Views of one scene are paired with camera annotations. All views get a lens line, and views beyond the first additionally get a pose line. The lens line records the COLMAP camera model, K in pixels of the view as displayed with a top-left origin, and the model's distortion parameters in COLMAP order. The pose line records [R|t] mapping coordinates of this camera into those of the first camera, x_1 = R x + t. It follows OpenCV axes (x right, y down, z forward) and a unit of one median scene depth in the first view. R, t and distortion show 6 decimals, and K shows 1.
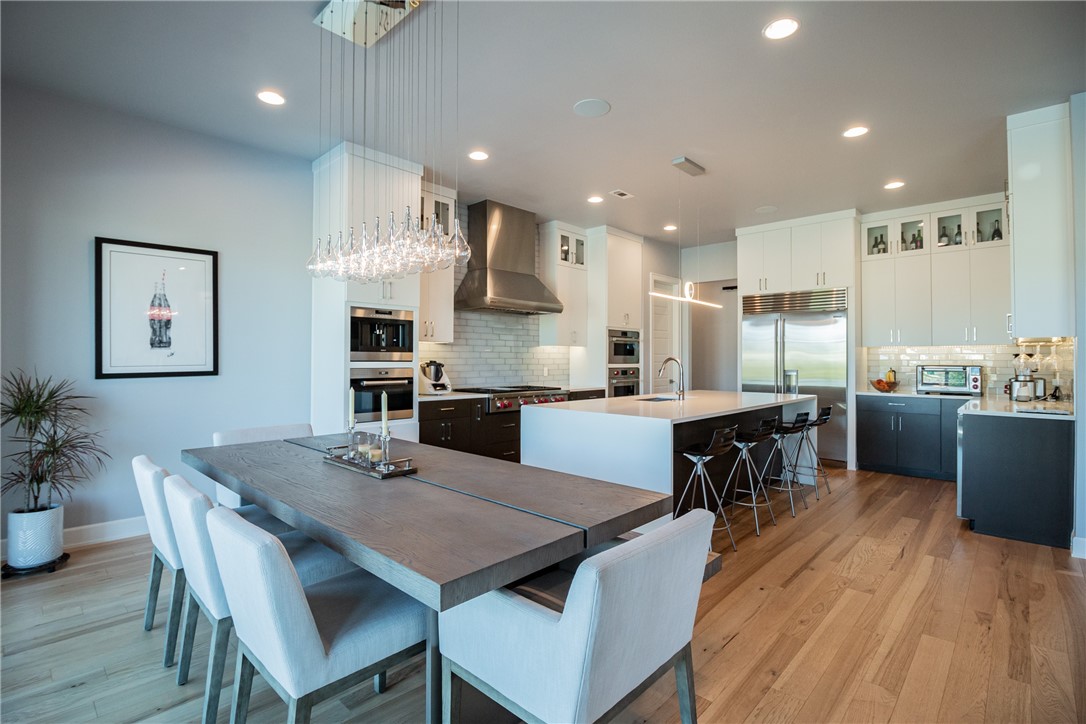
lens RADIAL K [[510.2, 0, 543.1], [0, 510.2, 348.8], [0, 0, 1]] dist [0.000851, -0.008546]
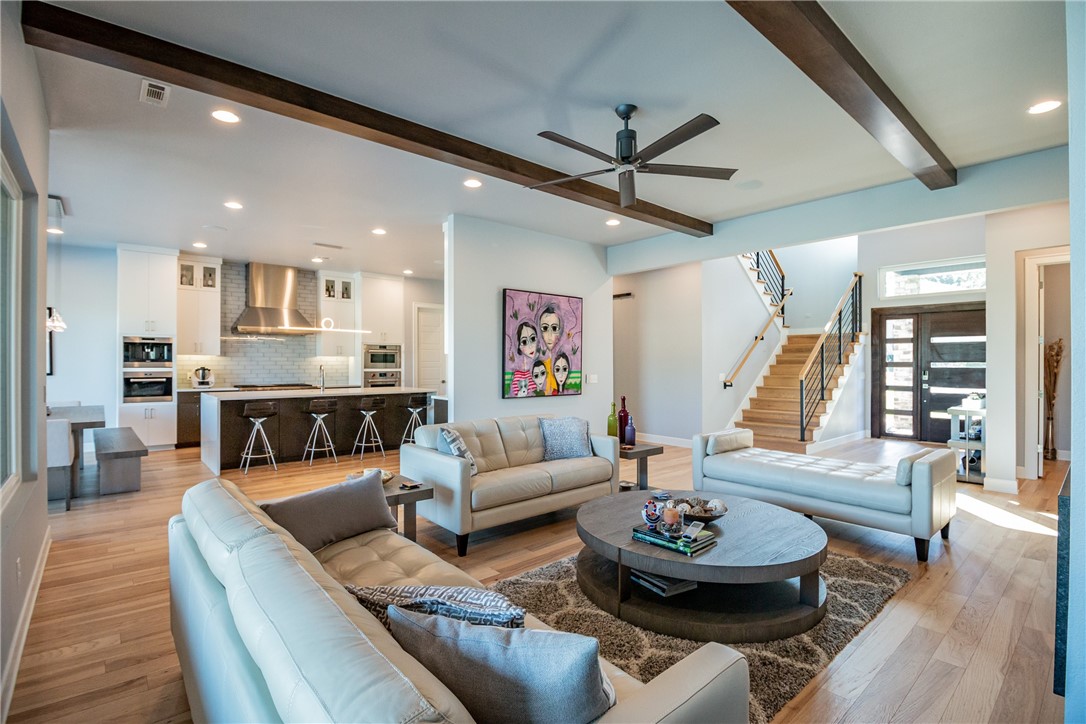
lens RADIAL K [[505.4, 0, 544.3], [0, 505.4, 359.9], [0, 0, 1]] dist [0.000252, -0.008034]
pose [[0.995334, -0.002394, -0.096462, 0.880164], [0.003858, 0.999880, 0.014989, -0.016156], [0.096415, -0.015292, 0.995224, -0.413944]]
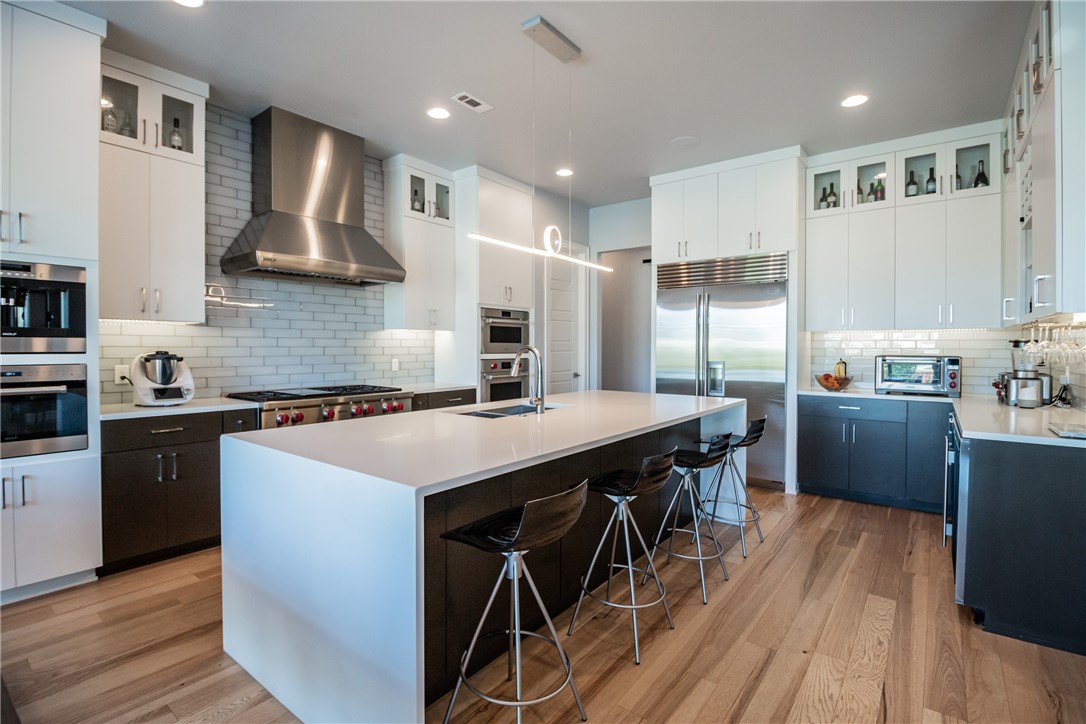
lens RADIAL K [[510.2, 0, 543.1], [0, 510.2, 348.8], [0, 0, 1]] dist [0.000851, -0.008546]
pose [[0.995092, -0.001914, 0.098931, 0.165696], [-0.000628, 0.999671, 0.025658, 0.003355], [-0.098947, -0.025595, 0.994763, 0.289853]]
